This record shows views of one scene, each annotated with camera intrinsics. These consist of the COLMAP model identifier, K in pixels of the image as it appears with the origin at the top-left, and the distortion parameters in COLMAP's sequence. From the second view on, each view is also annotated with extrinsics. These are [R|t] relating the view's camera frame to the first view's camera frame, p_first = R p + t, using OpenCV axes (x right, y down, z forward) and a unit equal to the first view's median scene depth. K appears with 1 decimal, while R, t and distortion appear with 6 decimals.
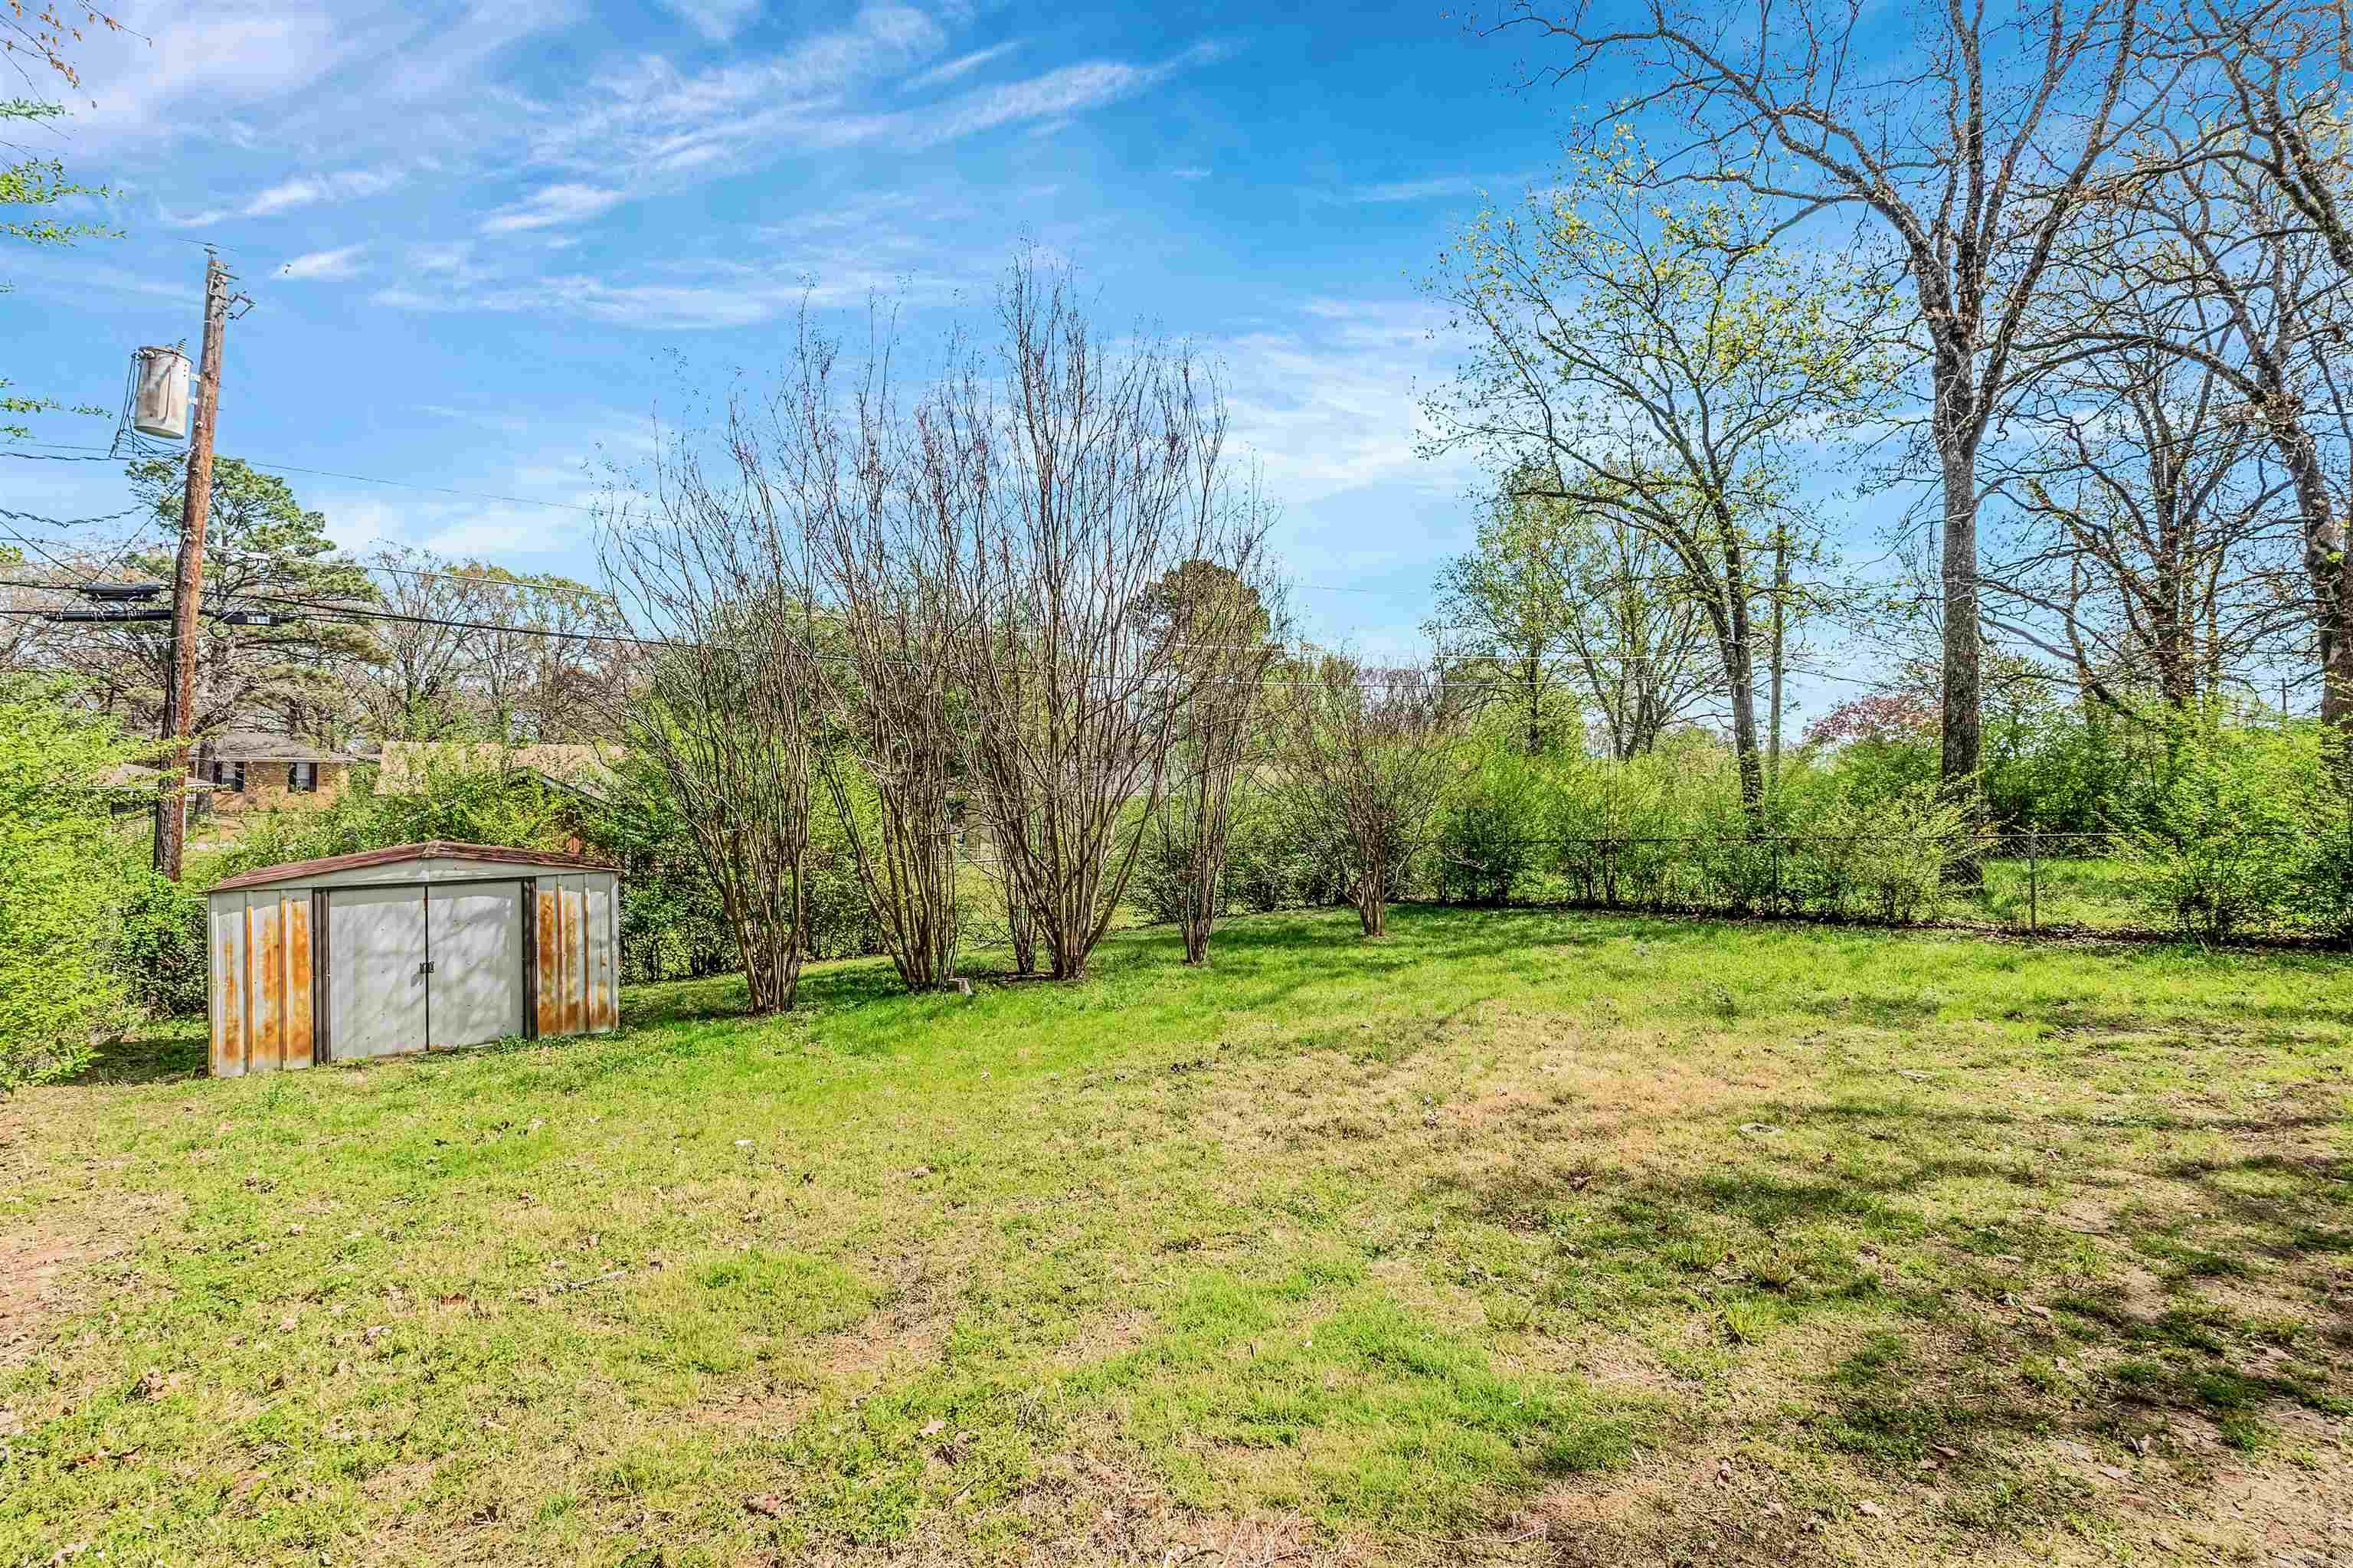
lens RADIAL K [[1124.7, 0, 1177.6], [0, 1124.7, 751.2], [0, 0, 1]] dist [-0.000039, 0.000276]
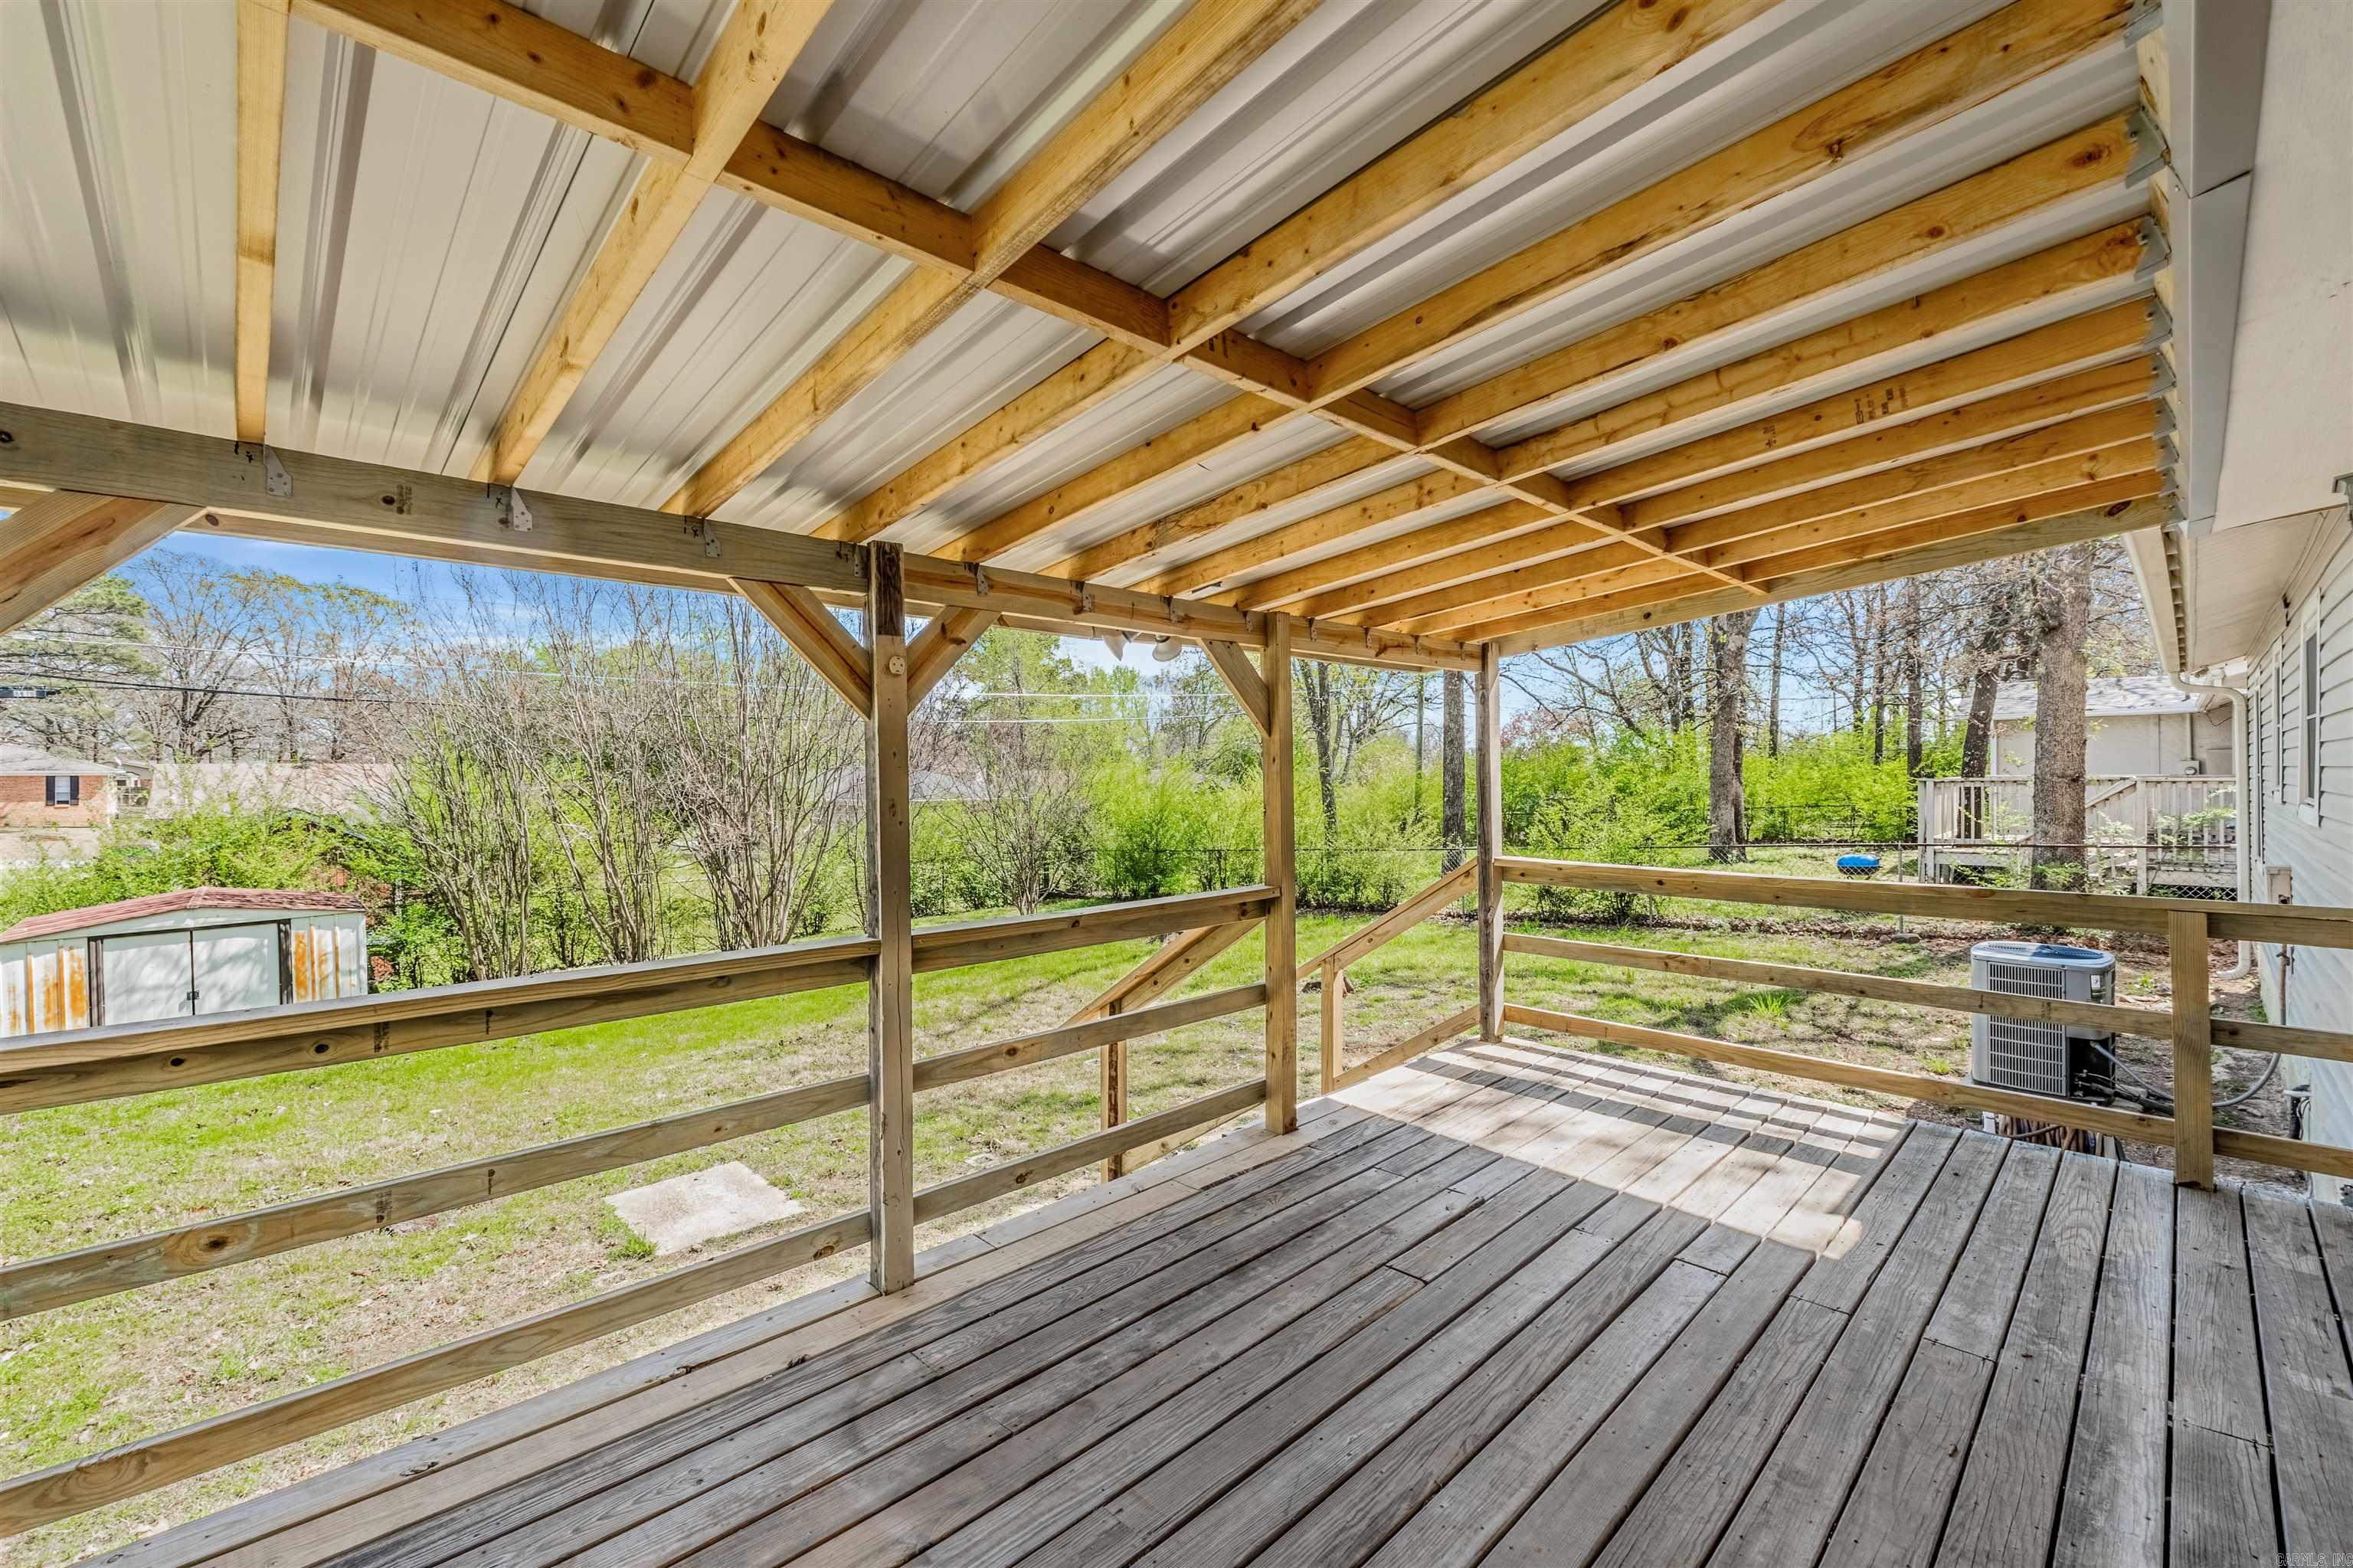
lens RADIAL K [[1024.2, 0, 1171.3], [0, 1024.2, 757.6], [0, 0, 1]] dist [-0.001918, -0.000070]
pose [[0.986132, -0.008878, 0.165726, 0.199963], [0.006753, 0.999888, 0.013382, -0.072425], [-0.165826, -0.012077, 0.986081, -0.272913]]
